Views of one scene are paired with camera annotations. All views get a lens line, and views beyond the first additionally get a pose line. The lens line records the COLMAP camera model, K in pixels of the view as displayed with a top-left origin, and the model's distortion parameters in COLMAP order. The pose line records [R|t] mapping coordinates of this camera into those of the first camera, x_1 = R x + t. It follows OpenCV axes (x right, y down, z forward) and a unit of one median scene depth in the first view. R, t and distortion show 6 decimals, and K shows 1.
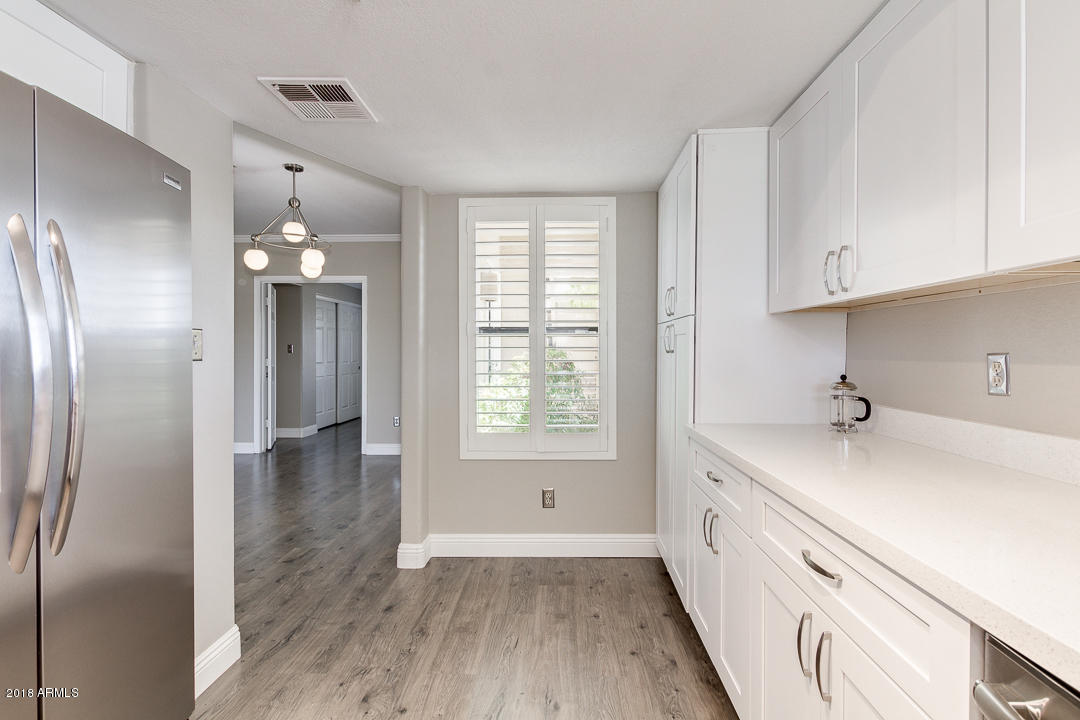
lens RADIAL K [[501.0, 0, 547.5], [0, 501.0, 355.7], [0, 0, 1]] dist [0.016419, -0.008295]
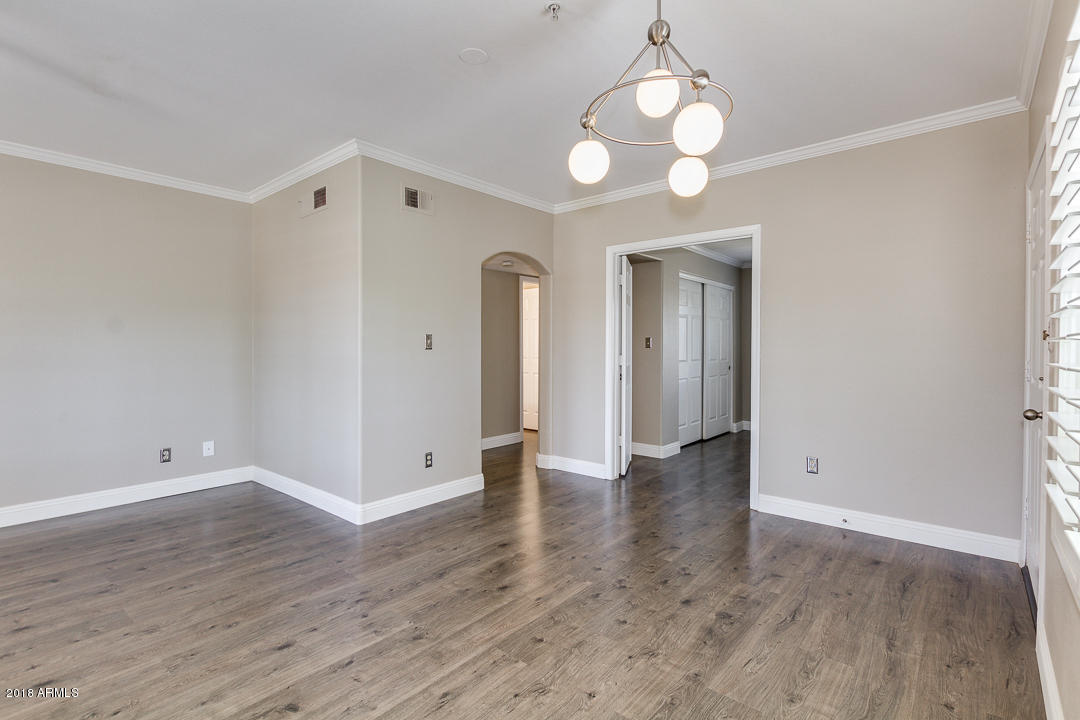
lens RADIAL K [[501.0, 0, 547.5], [0, 501.0, 355.7], [0, 0, 1]] dist [0.016419, -0.008295]
pose [[0.783011, 0.008948, -0.621943, -0.173662], [-0.002983, 0.999939, 0.010631, -0.001513], [0.622001, -0.006469, 0.782990, 0.338923]]
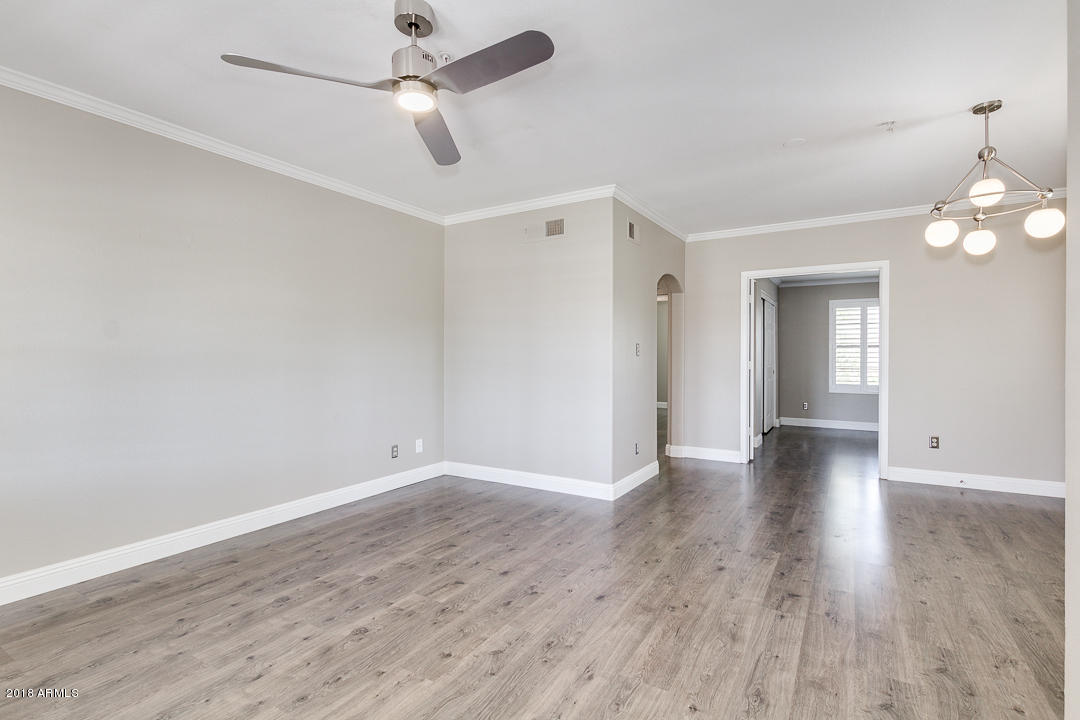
lens RADIAL K [[506.6, 0, 540.0], [0, 506.6, 360.0], [0, 0, 1]] dist [0.002505, -0.000293]
pose [[0.864858, 0.002401, -0.502011, -0.422751], [-0.000706, 0.999993, 0.003567, 0.000873], [0.502016, -0.002731, 0.864854, 0.007523]]
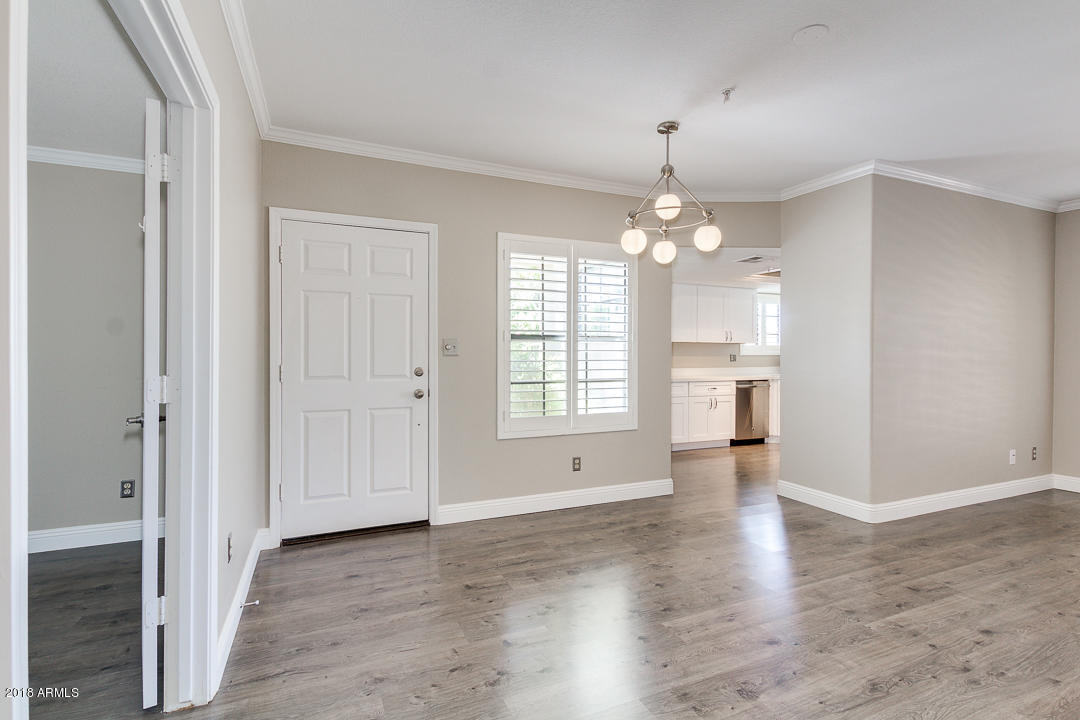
lens RADIAL K [[491.1, 0, 540.8], [0, 491.1, 349.0], [0, 0, 1]] dist [0.003877, -0.007669]
pose [[-0.413477, 0.009010, 0.910470, -0.697934], [0.003558, 0.999959, -0.008280, -0.006565], [-0.910508, -0.000184, -0.413492, 0.920455]]
